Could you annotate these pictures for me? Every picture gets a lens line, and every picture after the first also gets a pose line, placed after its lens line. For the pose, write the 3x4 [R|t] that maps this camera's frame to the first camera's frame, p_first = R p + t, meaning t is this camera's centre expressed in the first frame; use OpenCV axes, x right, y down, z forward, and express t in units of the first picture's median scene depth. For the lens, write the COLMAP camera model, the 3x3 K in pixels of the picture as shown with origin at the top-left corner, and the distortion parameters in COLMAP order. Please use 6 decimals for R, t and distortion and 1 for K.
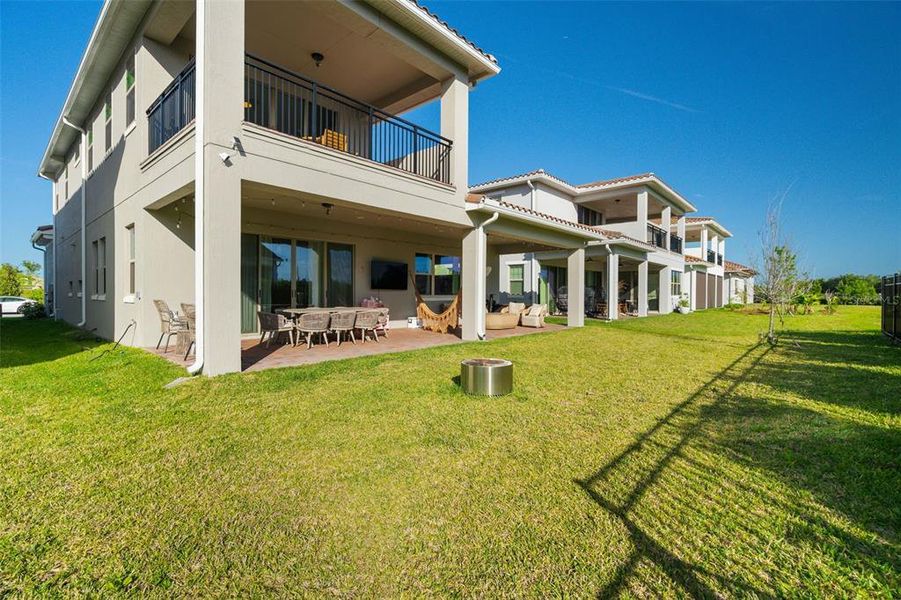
lens RADIAL K [[413.2, 0, 466.2], [0, 413.2, 298.3], [0, 0, 1]] dist [0.021471, -0.000050]
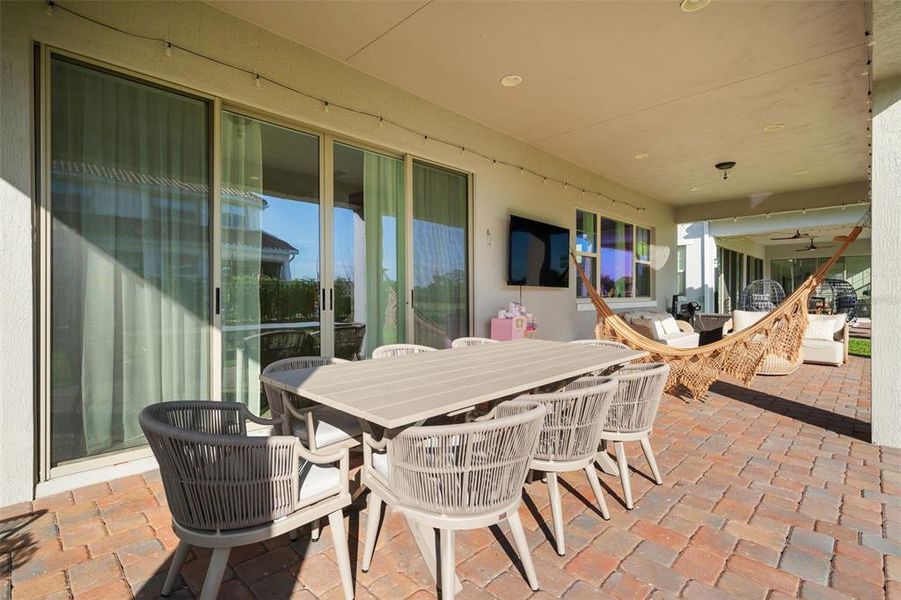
lens RADIAL K [[413.2, 0, 466.2], [0, 413.2, 298.3], [0, 0, 1]] dist [0.021471, -0.000050]
pose [[0.998530, -0.005883, -0.053873, -0.234572], [0.006124, 0.999972, 0.004309, -0.010209], [0.053846, -0.004632, 0.998538, 0.551081]]
